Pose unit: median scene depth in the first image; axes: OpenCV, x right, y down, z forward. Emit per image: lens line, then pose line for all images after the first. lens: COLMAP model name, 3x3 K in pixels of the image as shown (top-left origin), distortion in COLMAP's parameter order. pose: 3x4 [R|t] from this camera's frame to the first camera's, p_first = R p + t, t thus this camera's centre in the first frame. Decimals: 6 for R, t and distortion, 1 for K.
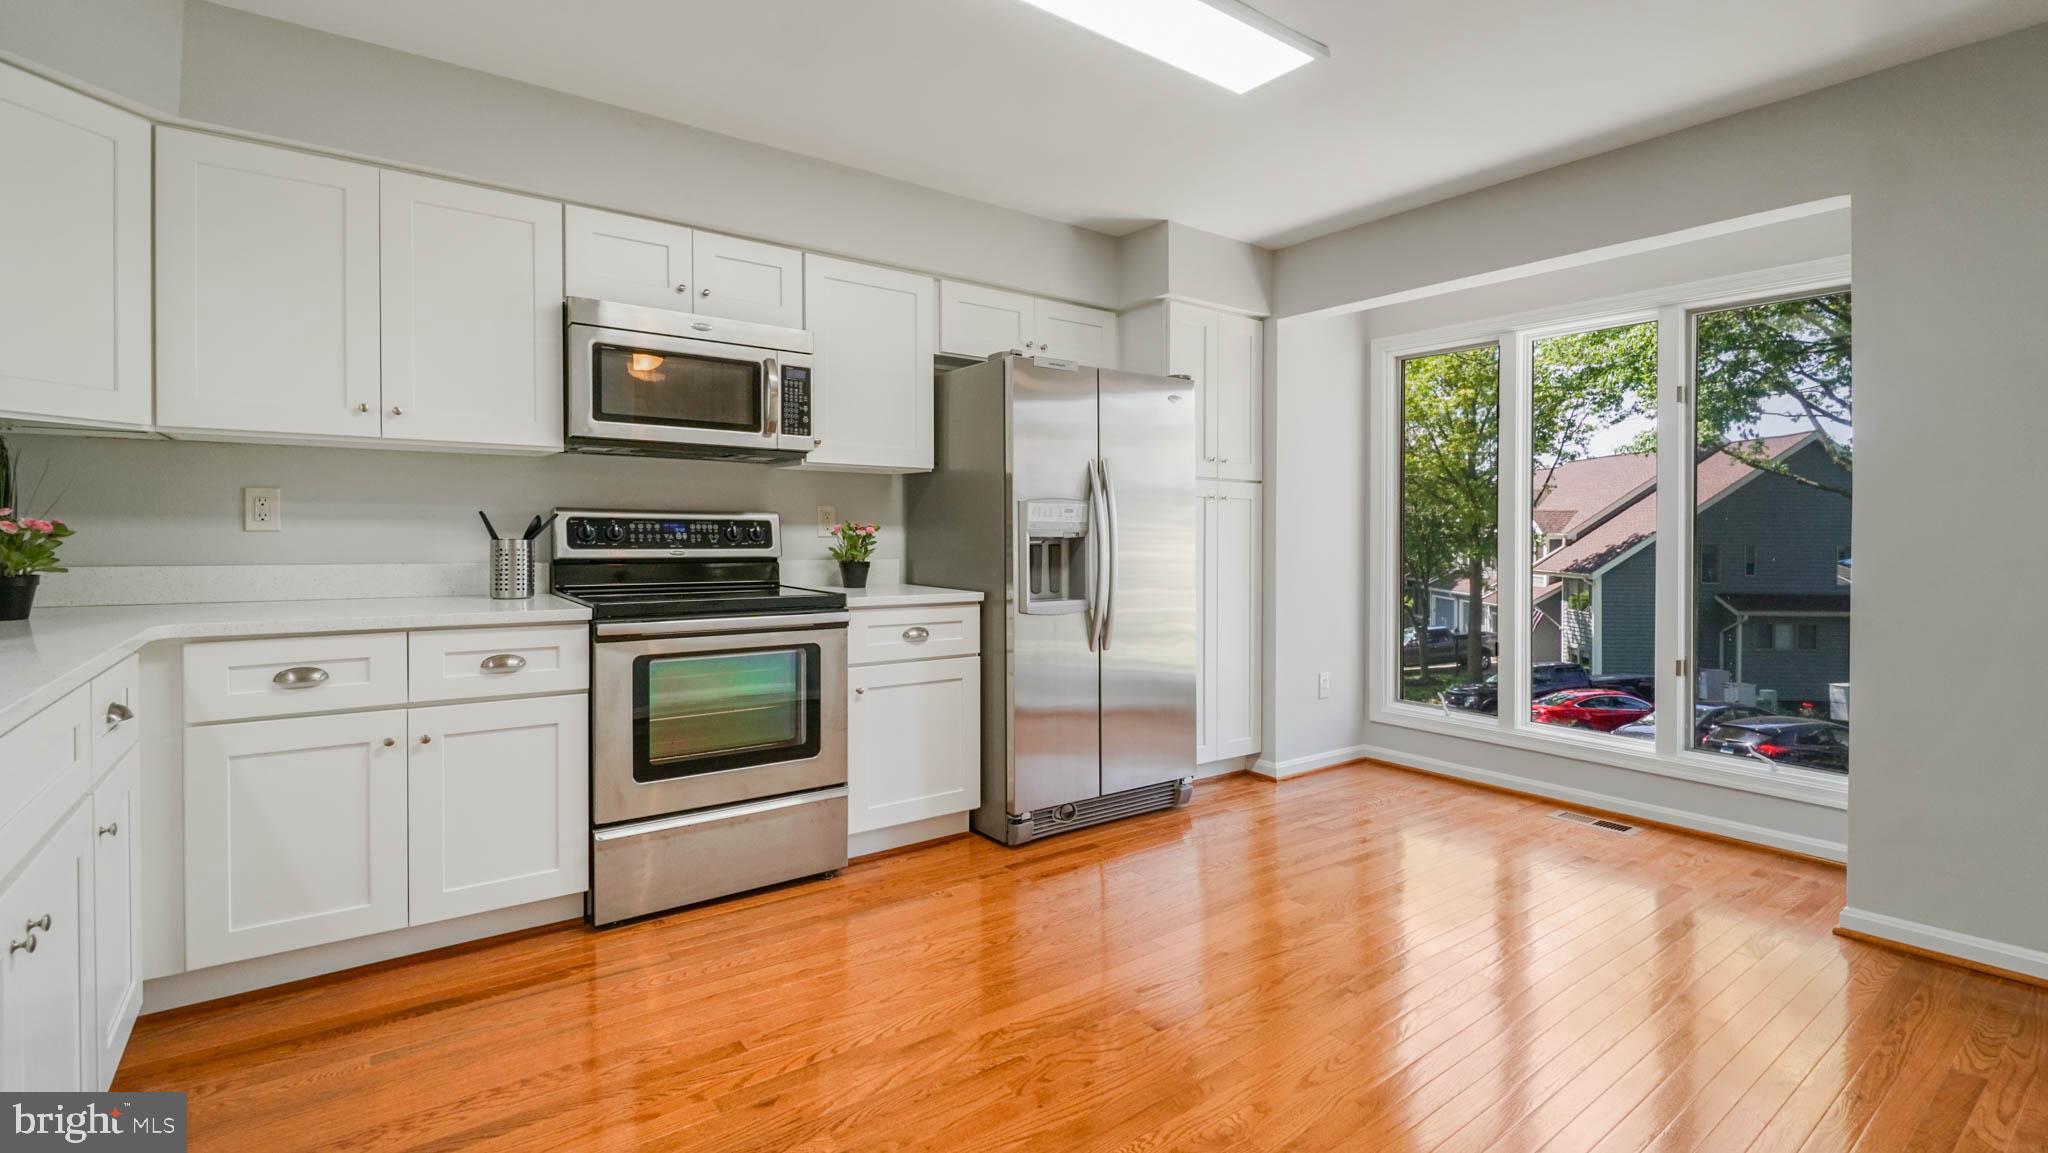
lens RADIAL K [[923.2, 0, 1010.8], [0, 923.2, 521.8], [0, 0, 1]] dist [-0.008849, 0.000071]
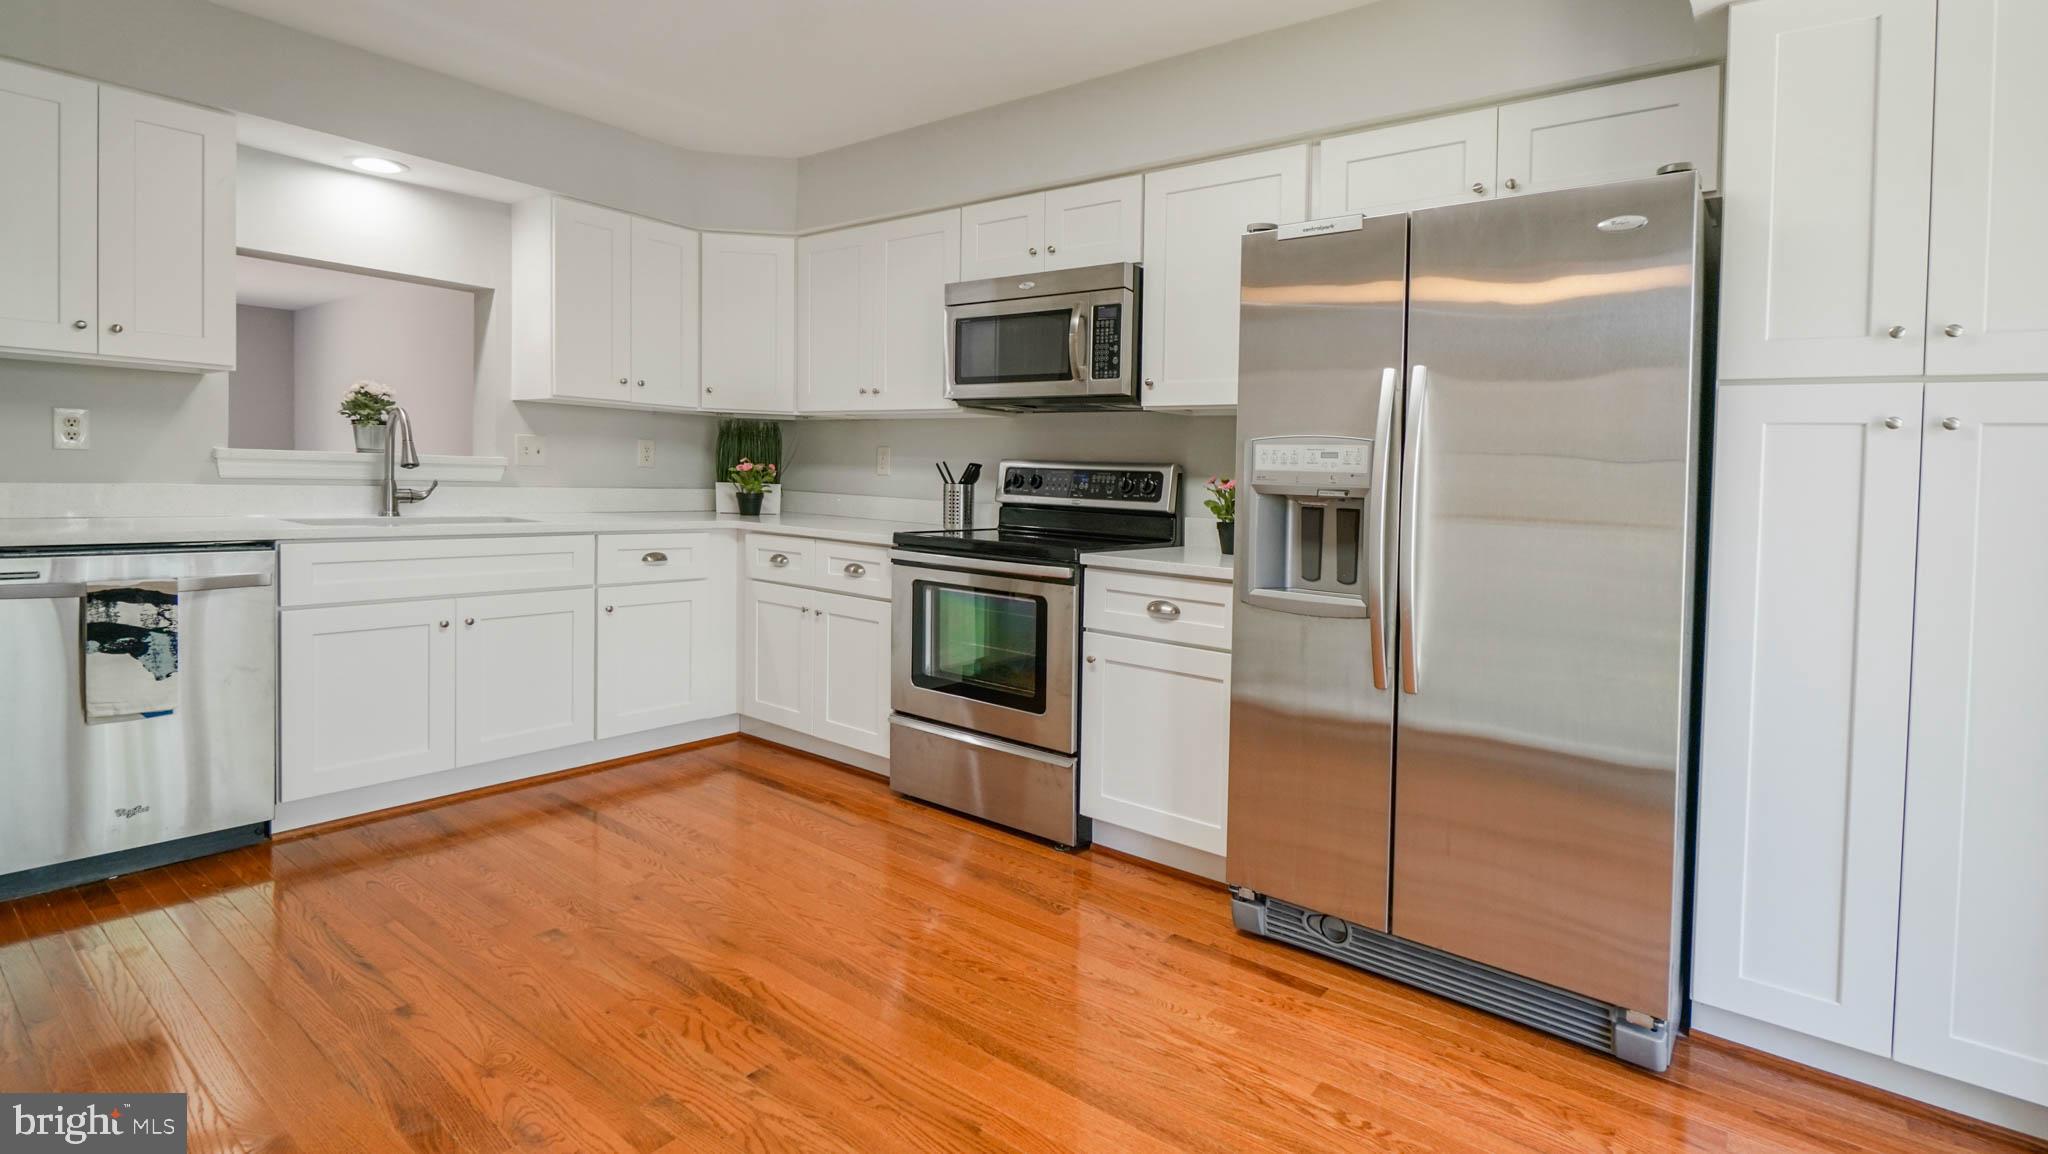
lens RADIAL K [[962.0, 0, 1033.5], [0, 962.0, 505.8], [0, 0, 1]] dist [-0.001472, 0.000205]
pose [[0.274295, 0.031076, -0.961143, 0.685909], [-0.024758, 0.999375, 0.025246, 0.011881], [0.961327, 0.016871, 0.274892, 0.662128]]
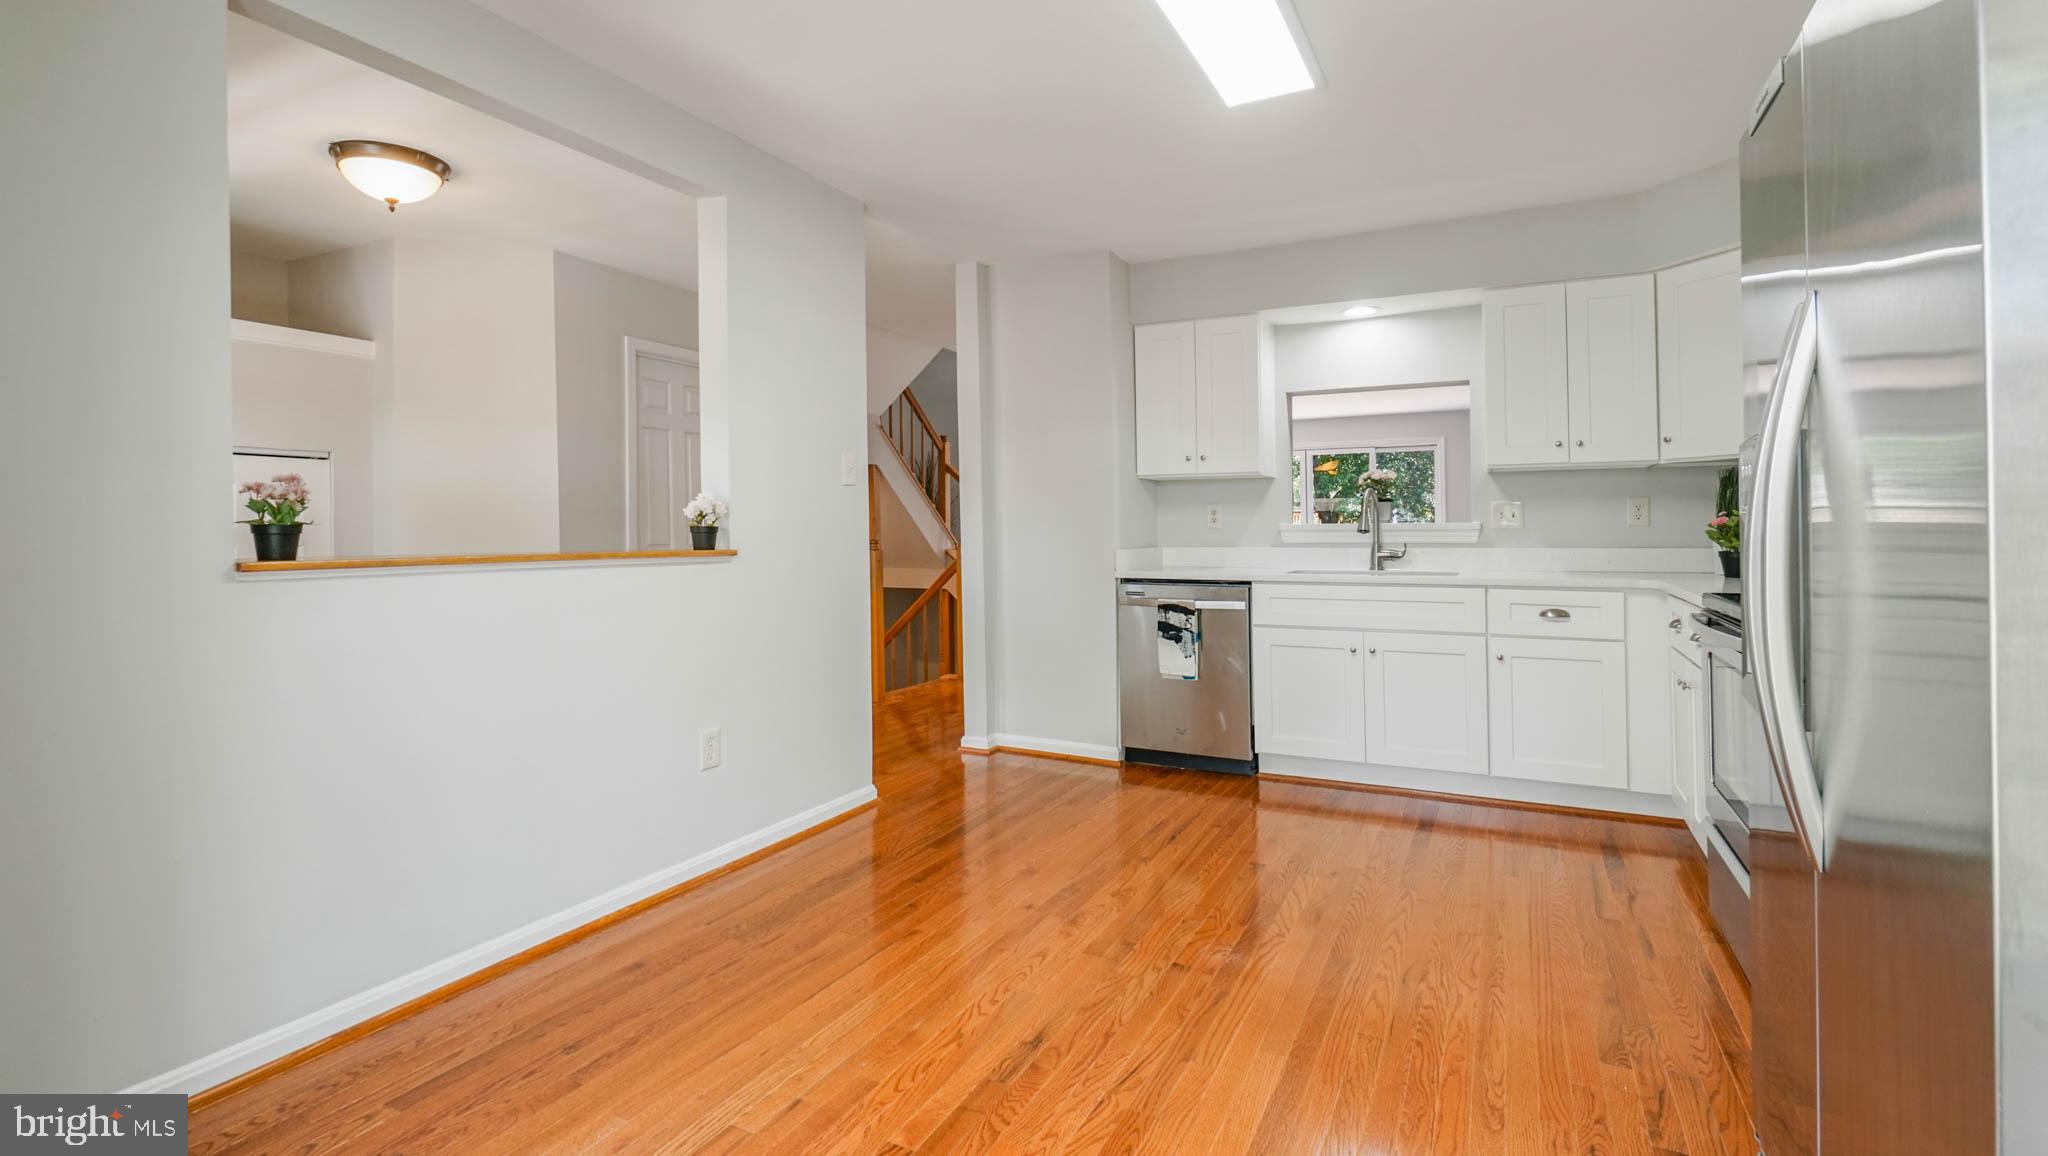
lens RADIAL K [[962.0, 0, 1036.3], [0, 962.0, 564.0], [0, 0, 1]] dist [-0.001472, 0.000205]
pose [[-0.889324, 0.004871, -0.457251, 0.552239], [-0.003014, 0.999859, 0.016514, 0.036098], [0.457267, 0.016064, -0.889184, 1.285007]]
